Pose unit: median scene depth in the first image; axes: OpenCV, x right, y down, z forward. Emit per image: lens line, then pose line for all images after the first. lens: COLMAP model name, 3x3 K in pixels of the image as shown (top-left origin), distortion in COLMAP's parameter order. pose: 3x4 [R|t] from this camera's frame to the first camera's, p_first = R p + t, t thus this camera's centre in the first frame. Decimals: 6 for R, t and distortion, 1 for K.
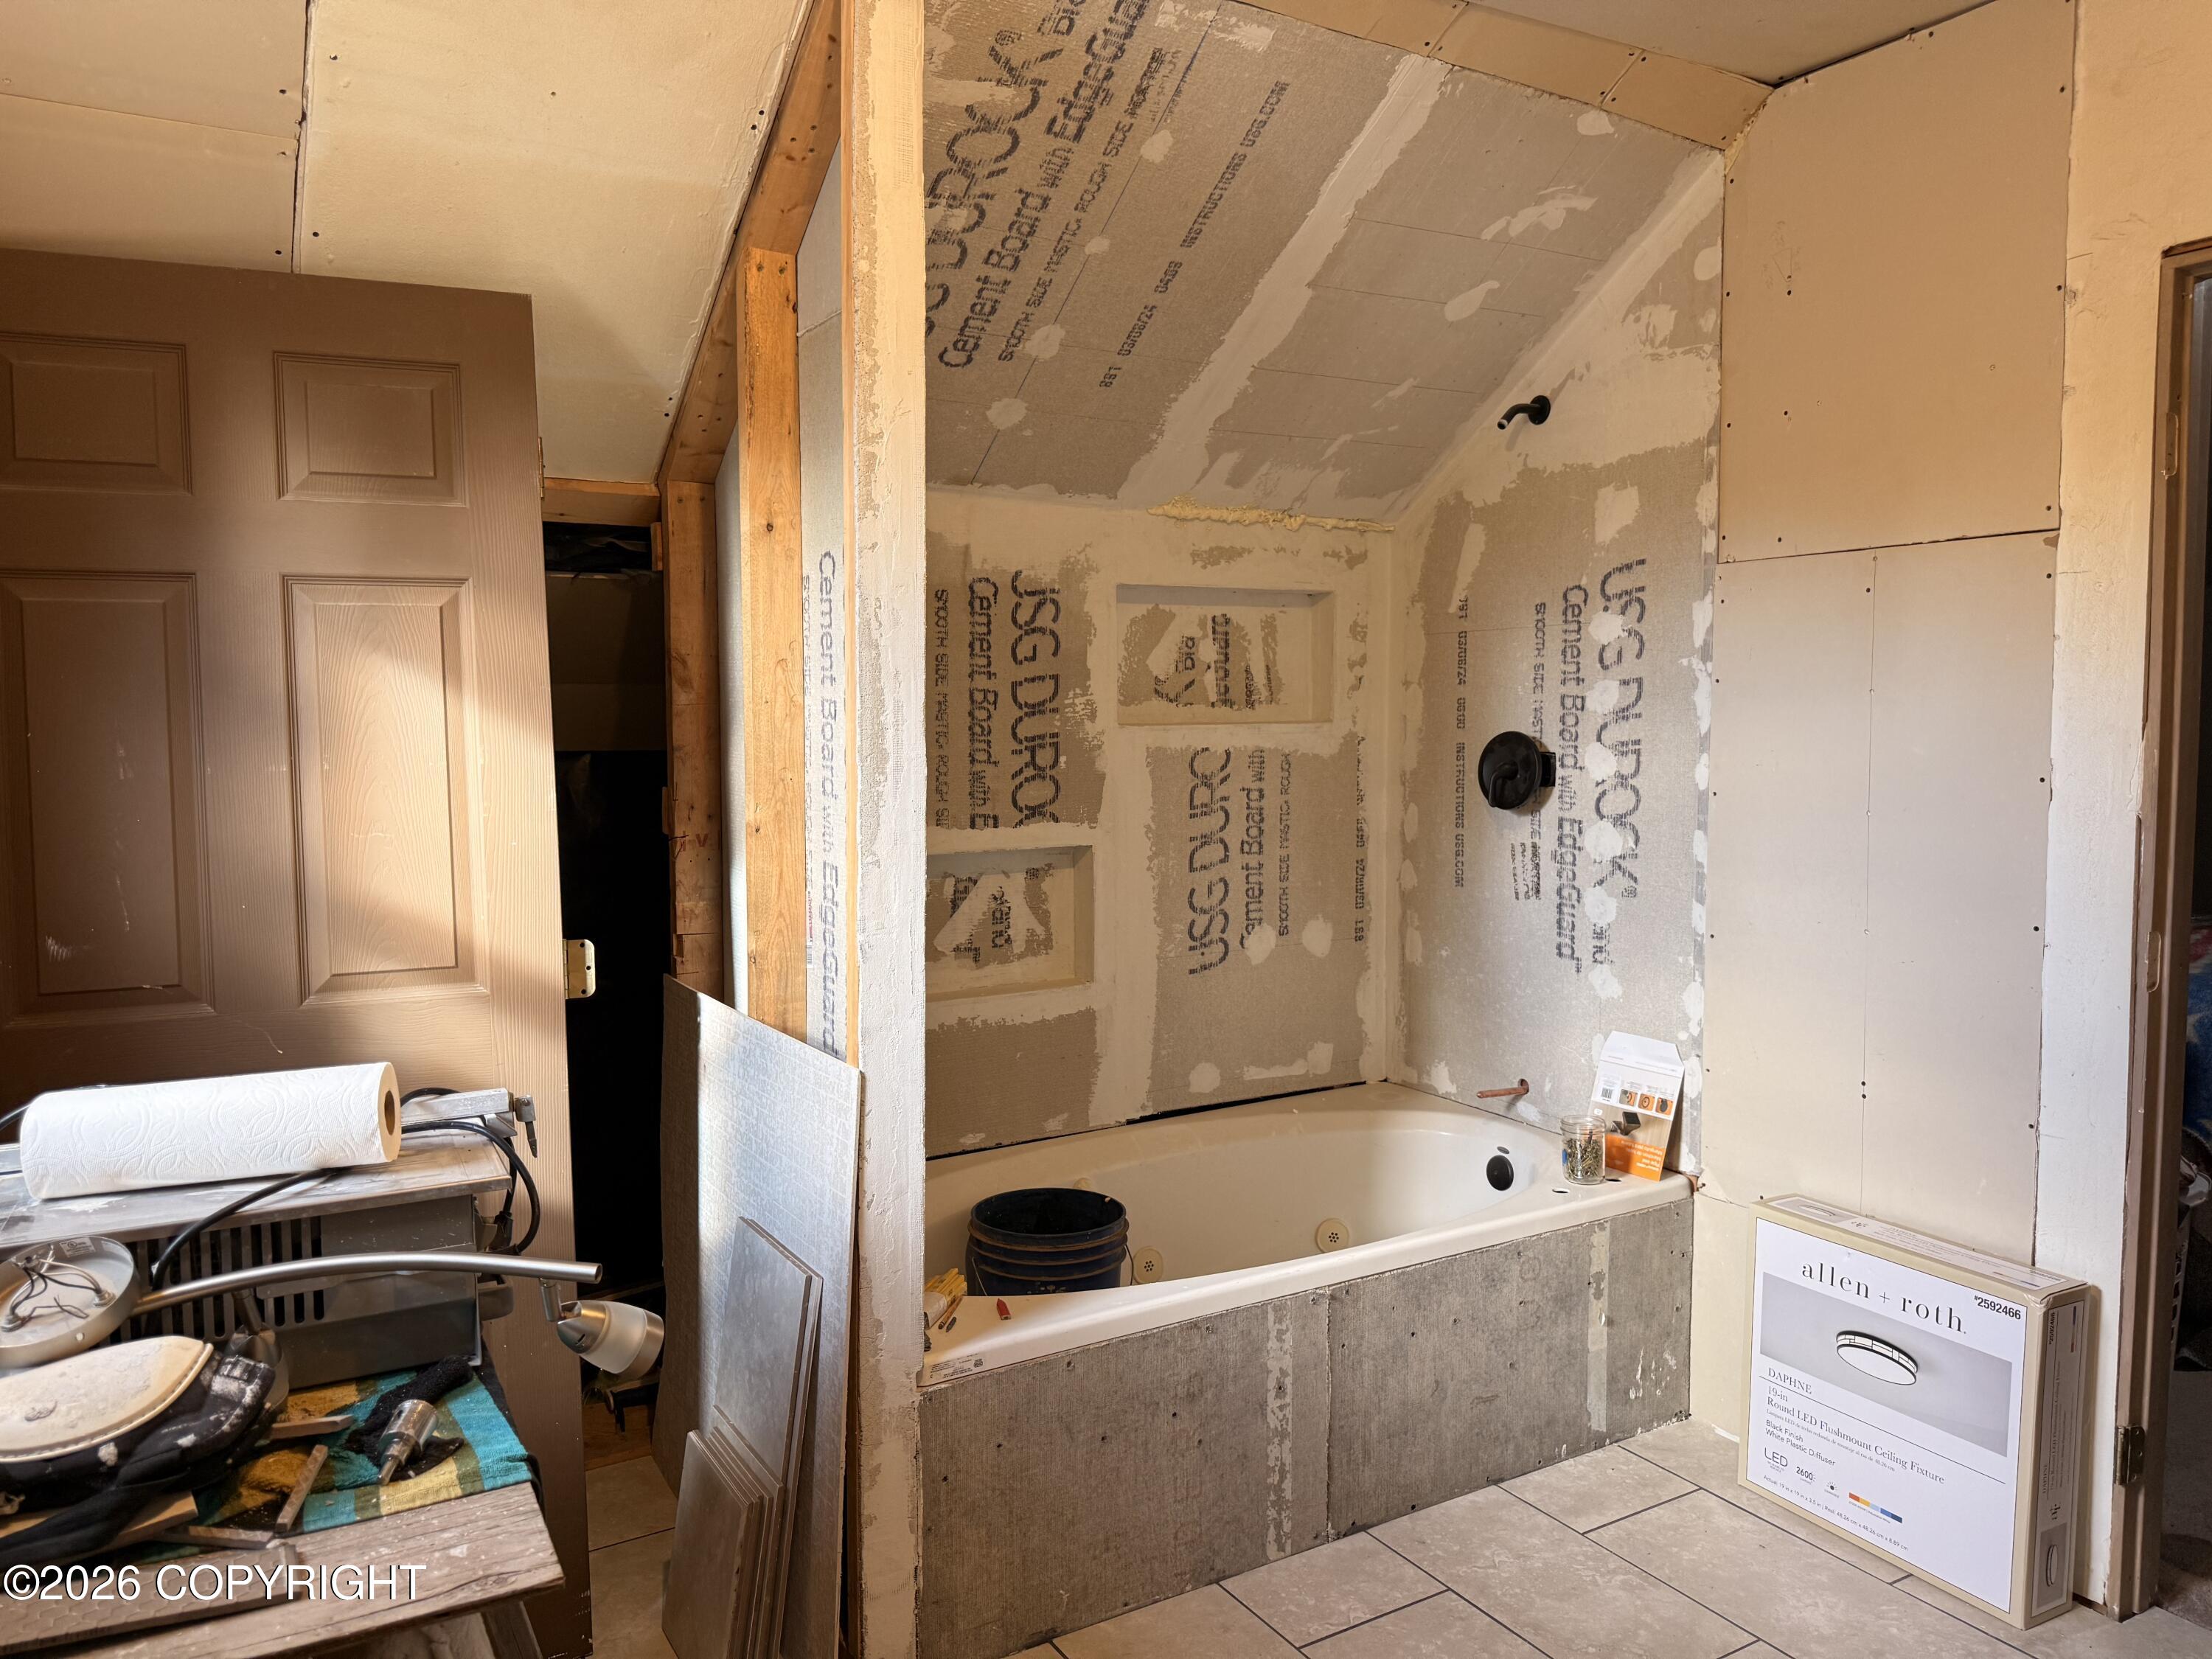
lens RADIAL K [[1561.6, 0, 1061.2], [0, 1561.6, 817.5], [0, 0, 1]] dist [0.053589, -0.060310]
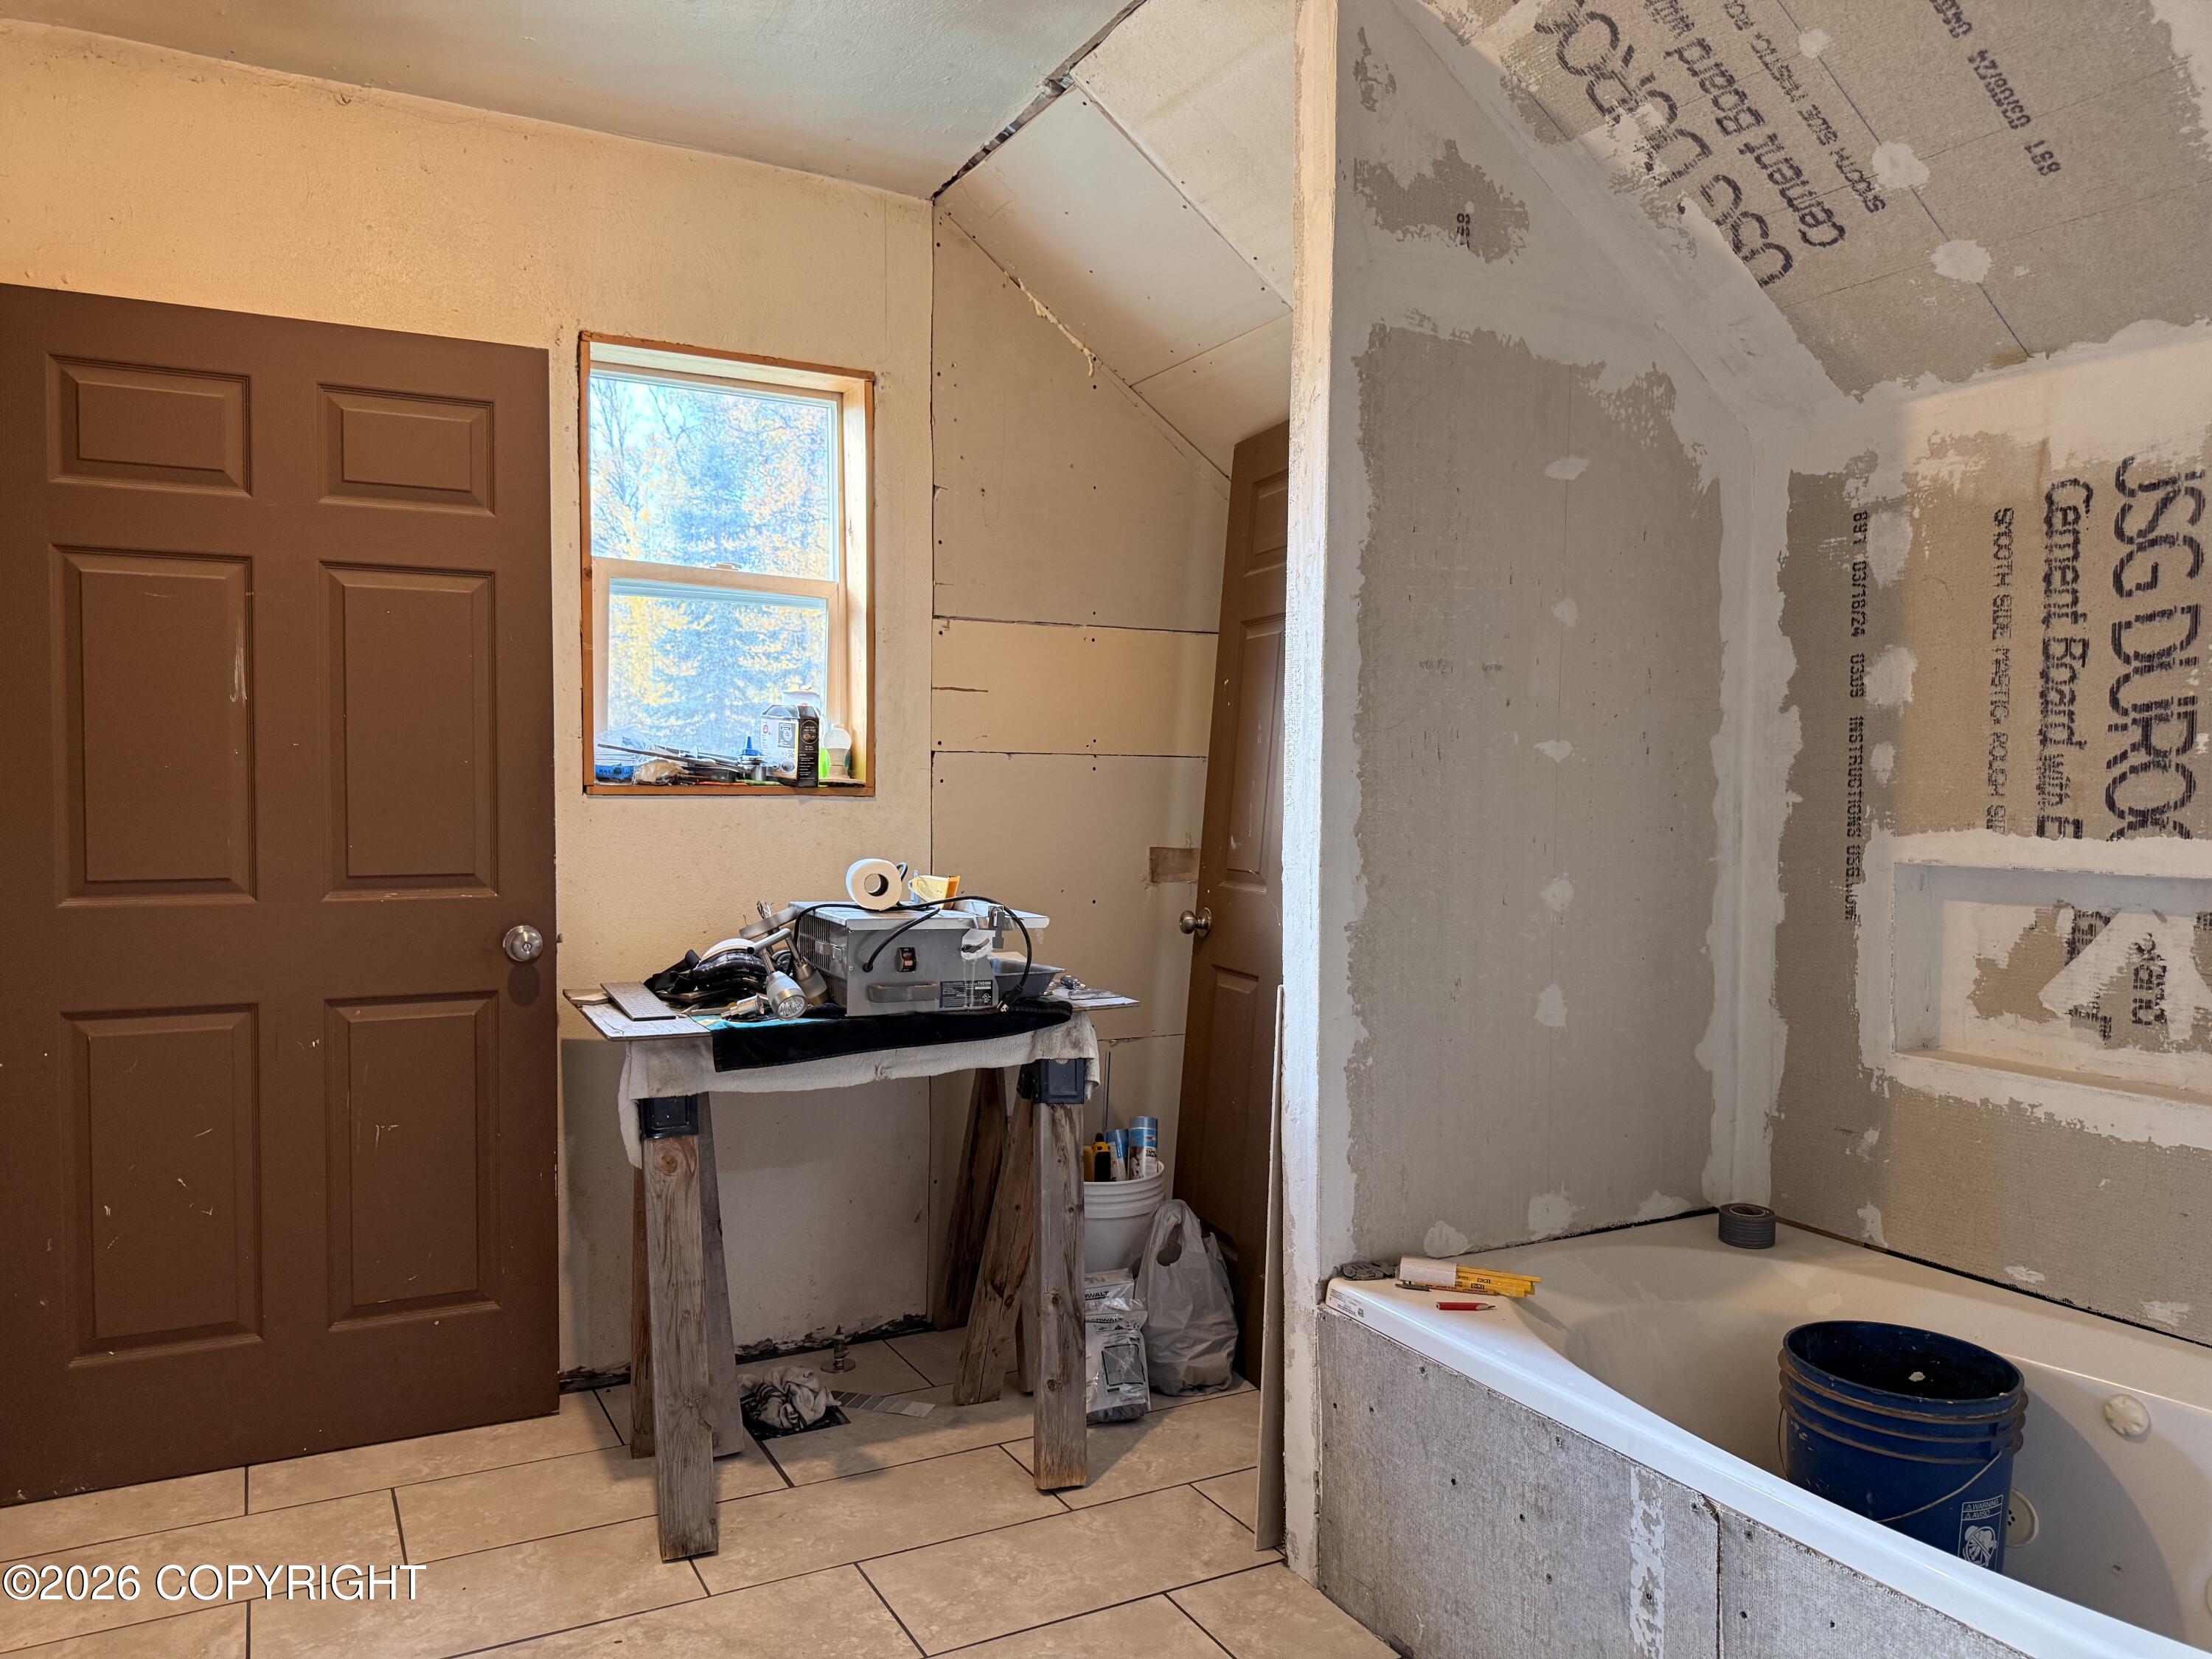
lens RADIAL K [[1561.6, 0, 1077.9], [0, 1561.6, 808.4], [0, 0, 1]] dist [0.053589, -0.060310]
pose [[-0.045964, 0.024836, -0.998634, 0.673332], [-0.075625, 0.996736, 0.028270, 0.007176], [0.996076, 0.076821, -0.043935, 0.591686]]
